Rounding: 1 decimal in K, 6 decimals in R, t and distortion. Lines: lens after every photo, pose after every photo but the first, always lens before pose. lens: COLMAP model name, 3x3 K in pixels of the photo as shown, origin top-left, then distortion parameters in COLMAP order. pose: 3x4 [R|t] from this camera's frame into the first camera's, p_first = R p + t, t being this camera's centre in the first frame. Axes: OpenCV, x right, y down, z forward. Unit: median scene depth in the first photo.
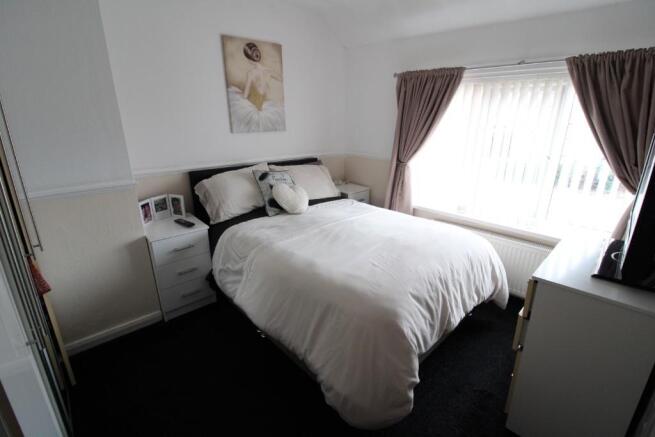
lens RADIAL K [[310.6, 0, 331.9], [0, 310.6, 219.1], [0, 0, 1]] dist [-0.012527, -0.004305]
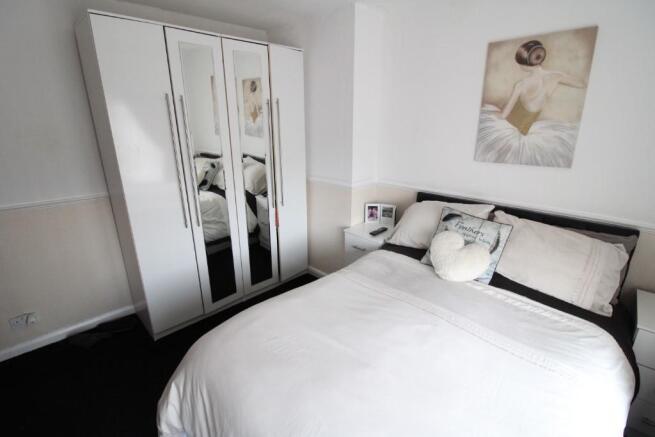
lens RADIAL K [[310.6, 0, 332.5], [0, 310.6, 216.7], [0, 0, 1]] dist [-0.012527, -0.004305]
pose [[0.030765, 0.286705, -0.957525, 0.495817], [-0.318221, 0.910941, 0.262532, -0.237835], [0.947517, 0.296627, 0.119261, 0.588314]]
